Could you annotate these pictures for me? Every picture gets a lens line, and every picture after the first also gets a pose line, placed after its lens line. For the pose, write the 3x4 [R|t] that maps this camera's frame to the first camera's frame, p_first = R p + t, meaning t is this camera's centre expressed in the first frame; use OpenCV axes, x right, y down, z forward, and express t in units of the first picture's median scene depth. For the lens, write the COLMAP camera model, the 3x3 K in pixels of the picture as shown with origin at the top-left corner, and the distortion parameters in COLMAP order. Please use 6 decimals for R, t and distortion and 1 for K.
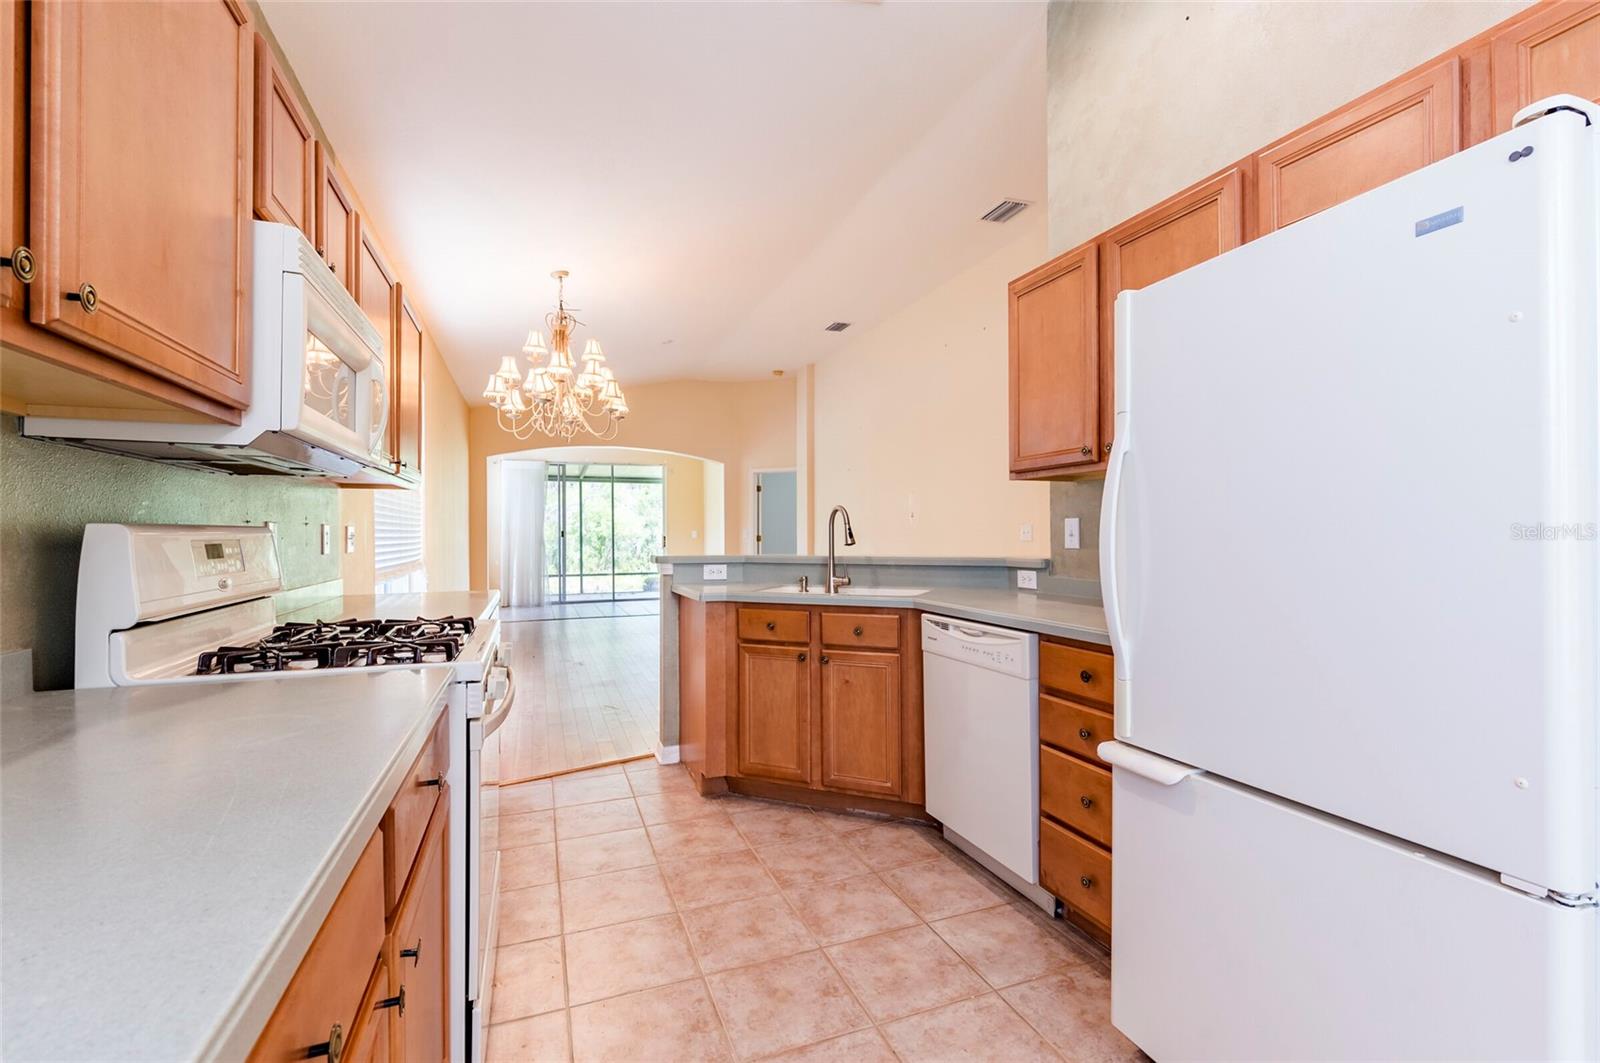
lens RADIAL K [[697.7, 0, 810.2], [0, 697.7, 533.7], [0, 0, 1]] dist [-0.000437, -0.000179]
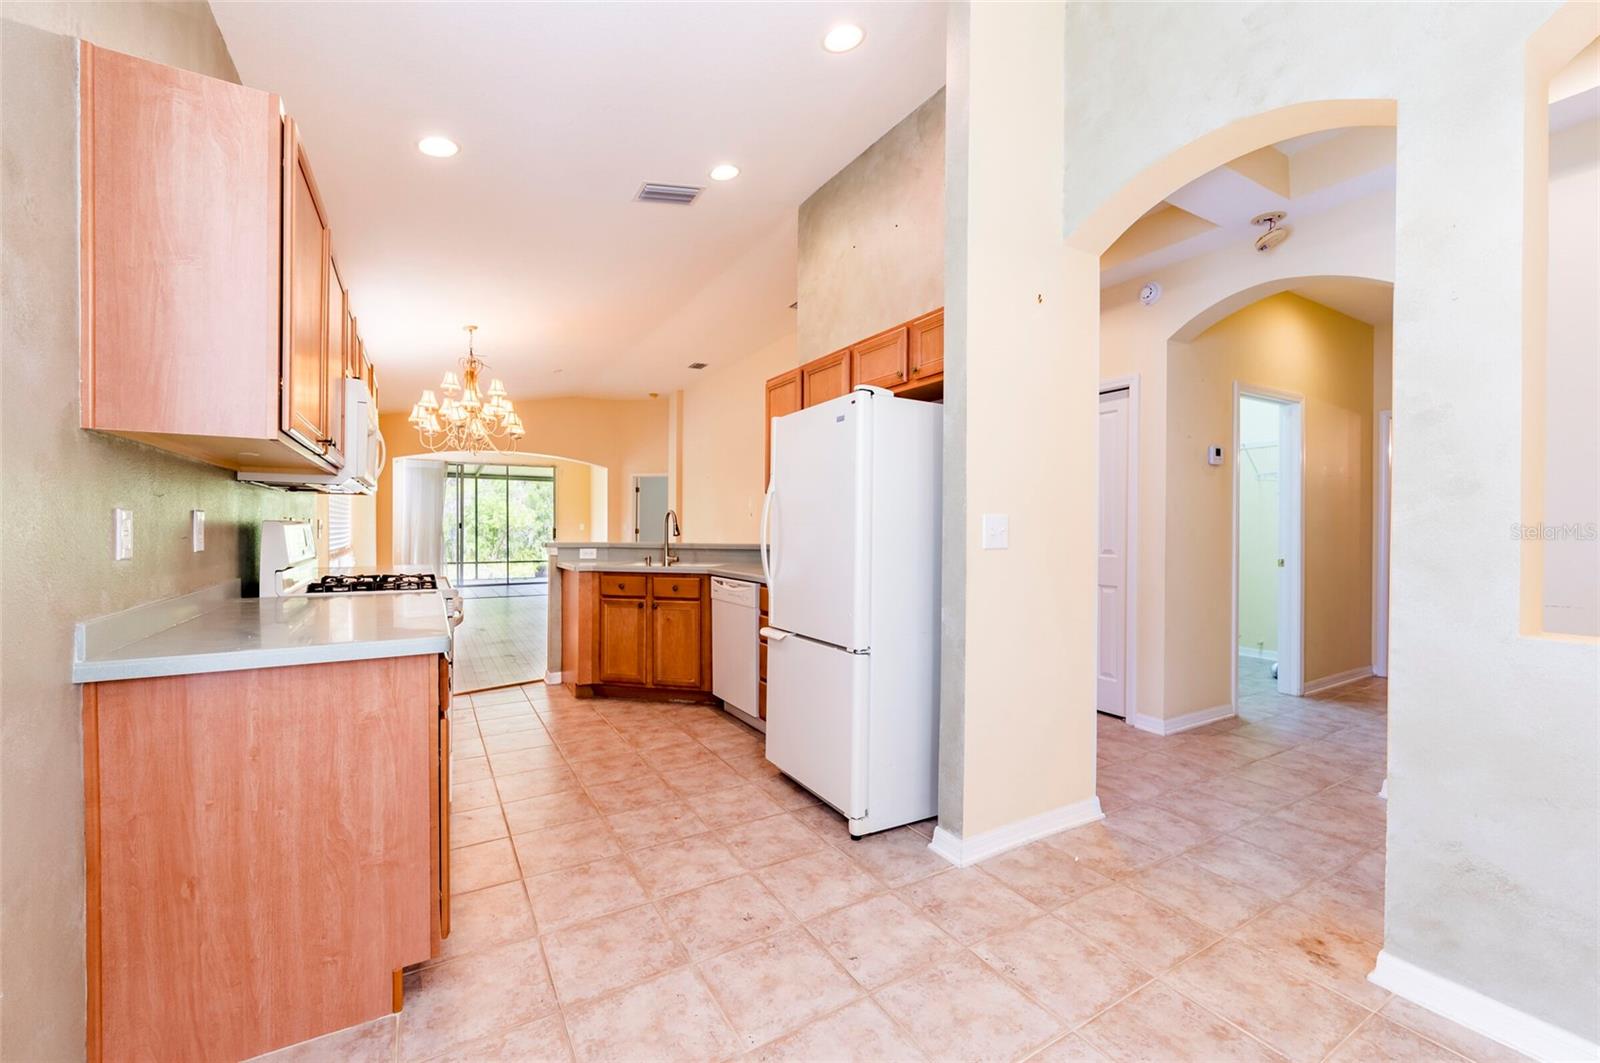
lens RADIAL K [[635.9, 0, 801.2], [0, 635.9, 534.7], [0, 0, 1]] dist [0.002502, -0.000009]
pose [[0.987037, 0.008785, 0.160250, 0.113283], [-0.010465, 0.999899, 0.009640, -0.002677], [-0.160149, -0.011192, 0.987029, -0.483809]]
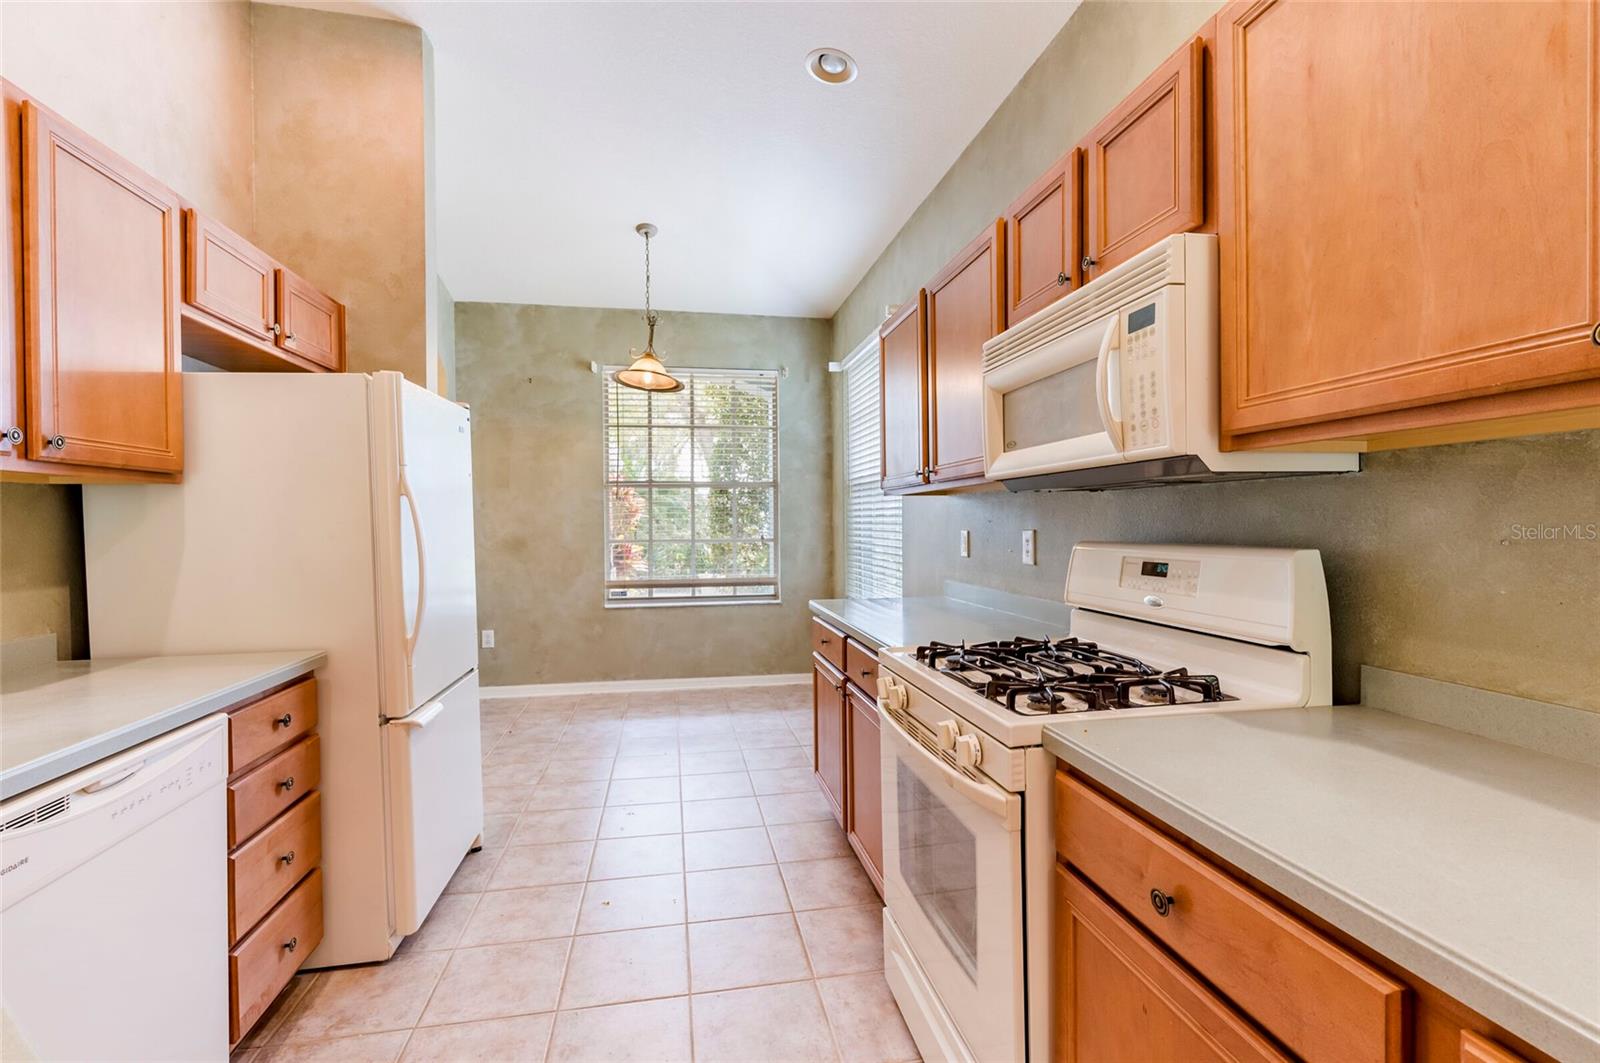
lens RADIAL K [[731.0, 0, 798.1], [0, 731.0, 529.1], [0, 0, 1]] dist [-0.001448, 0.000318]
pose [[-0.980808, 0.012386, 0.194584, -0.279613], [0.014106, 0.999873, 0.007457, -0.026856], [-0.194467, 0.010059, -0.980857, 1.127746]]
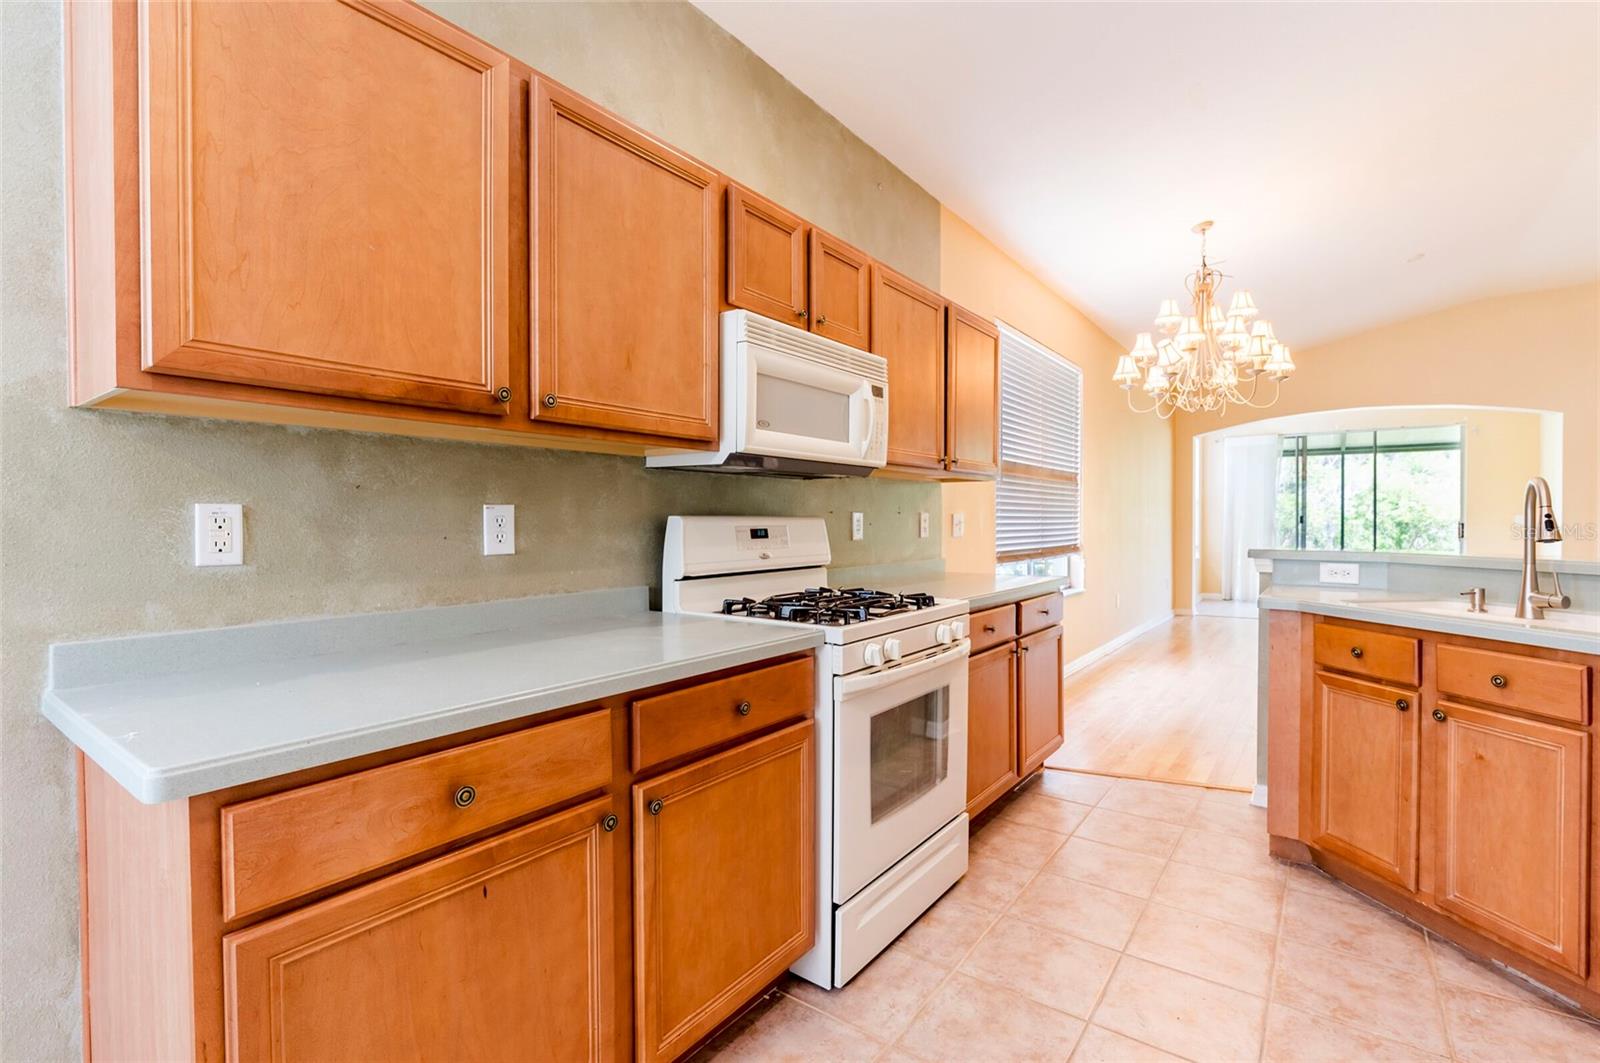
lens RADIAL K [[731.0, 0, 807.7], [0, 731.0, 533.3], [0, 0, 1]] dist [-0.001448, 0.000318]
pose [[0.543099, 0.017994, -0.839476, 0.261421], [-0.000589, 0.999778, 0.021050, -0.004602], [0.839669, -0.010938, 0.542989, 0.124652]]
